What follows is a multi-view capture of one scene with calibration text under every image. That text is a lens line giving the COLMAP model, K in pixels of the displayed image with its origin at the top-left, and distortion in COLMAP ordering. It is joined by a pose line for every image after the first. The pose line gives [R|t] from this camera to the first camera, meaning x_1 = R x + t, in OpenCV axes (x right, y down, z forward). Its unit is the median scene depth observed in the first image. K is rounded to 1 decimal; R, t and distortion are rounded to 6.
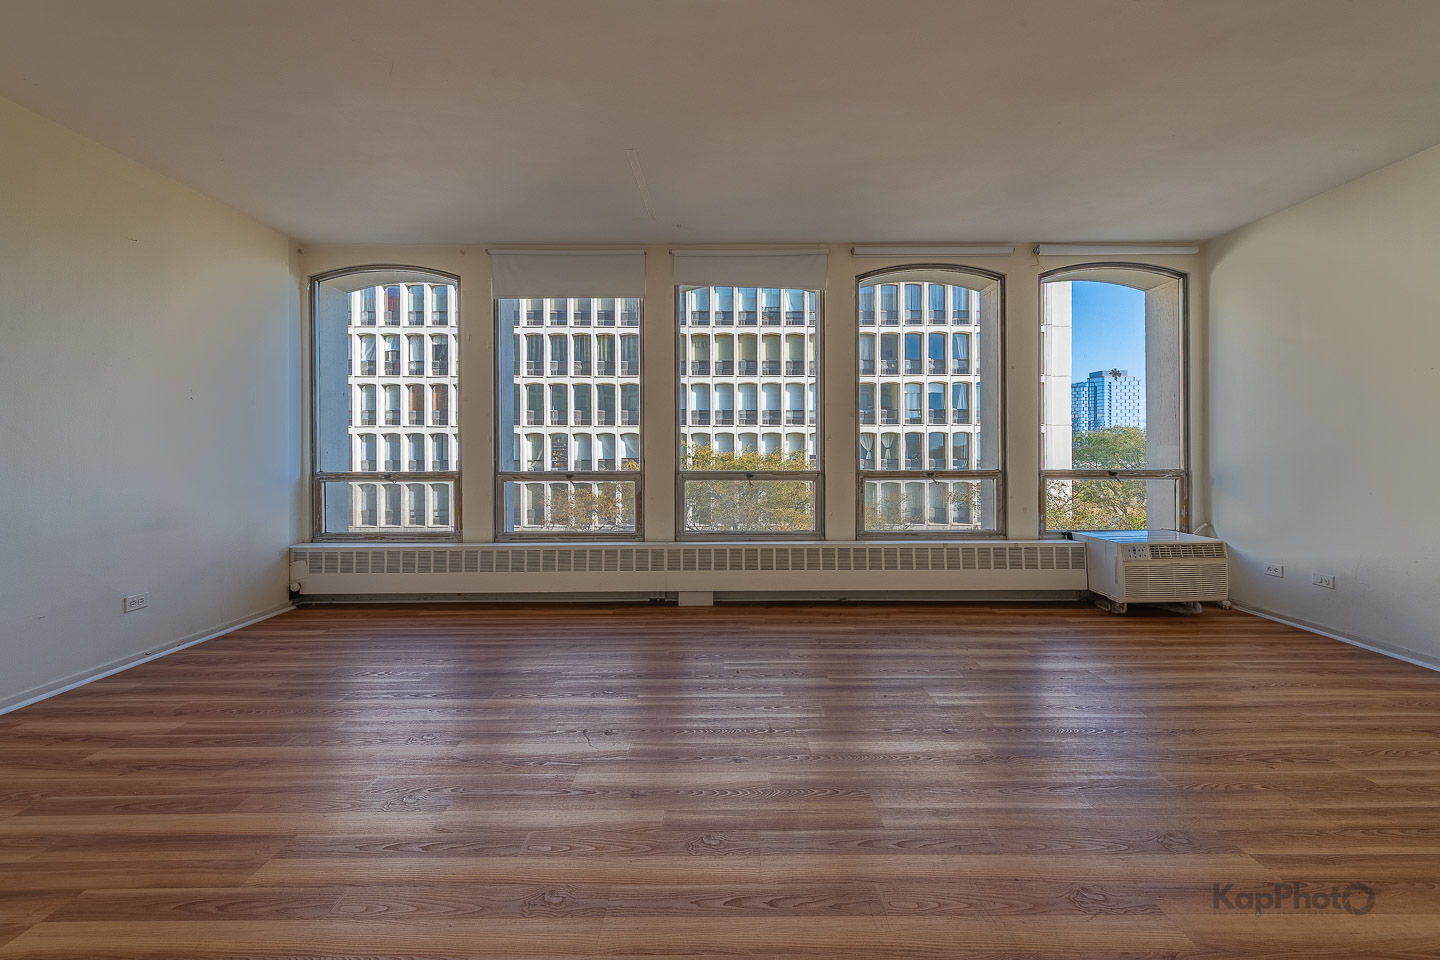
lens RADIAL K [[611.4, 0, 715.2], [0, 611.4, 443.3], [0, 0, 1]] dist [0.005130, -0.002346]
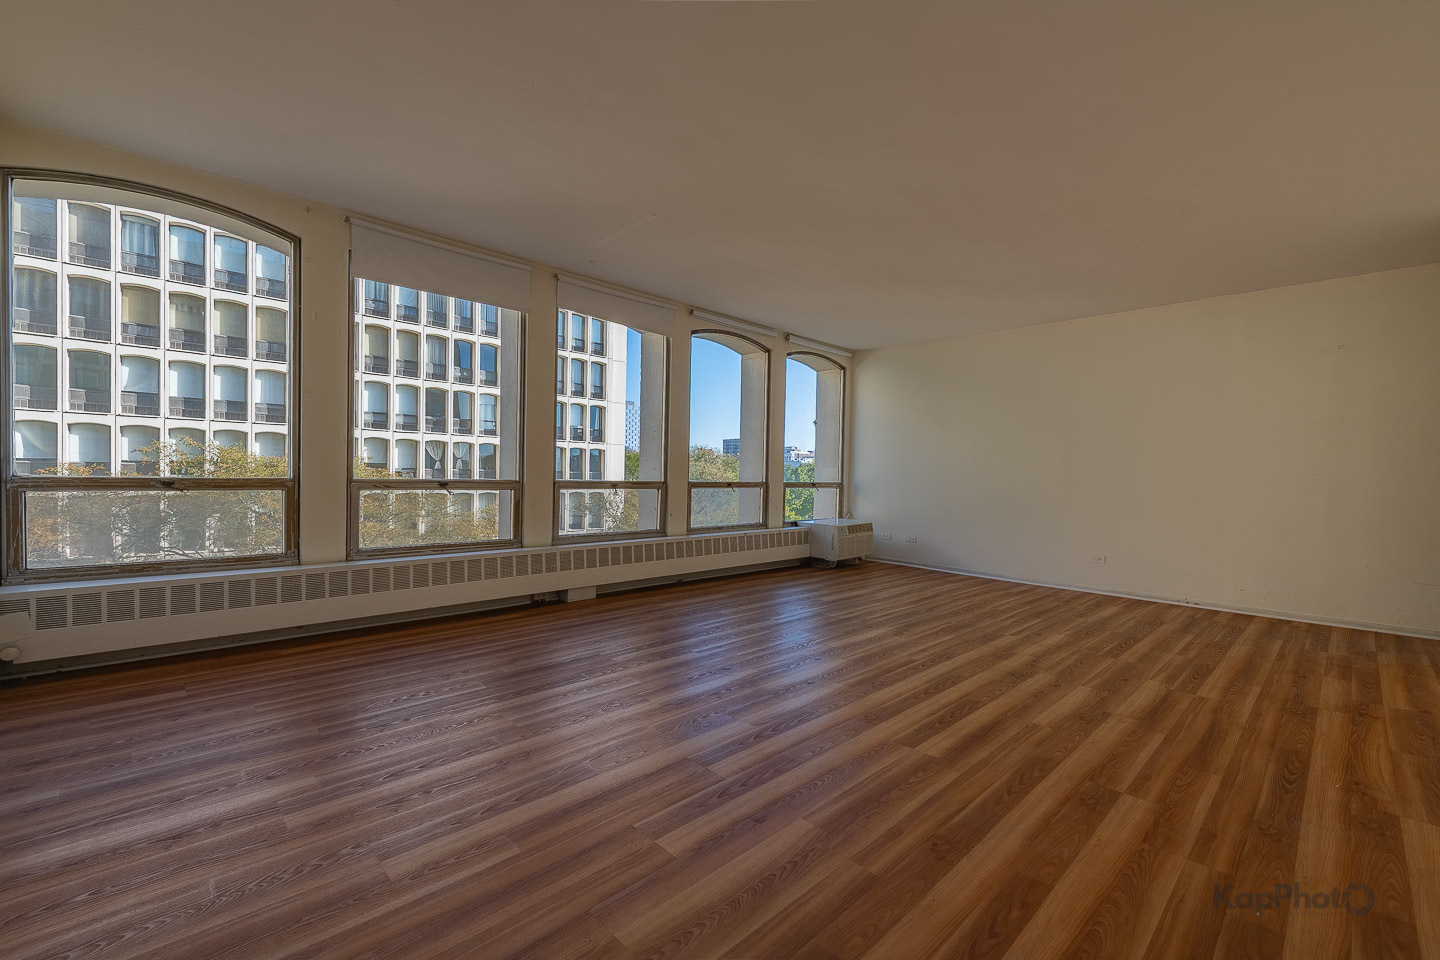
lens RADIAL K [[611.4, 0, 739.1], [0, 611.4, 452.3], [0, 0, 1]] dist [0.005130, -0.002346]
pose [[0.708383, 0.041580, 0.704603, -0.609752], [-0.038746, 0.999049, -0.020002, 0.006024], [-0.704764, -0.013132, 0.709320, 0.004113]]
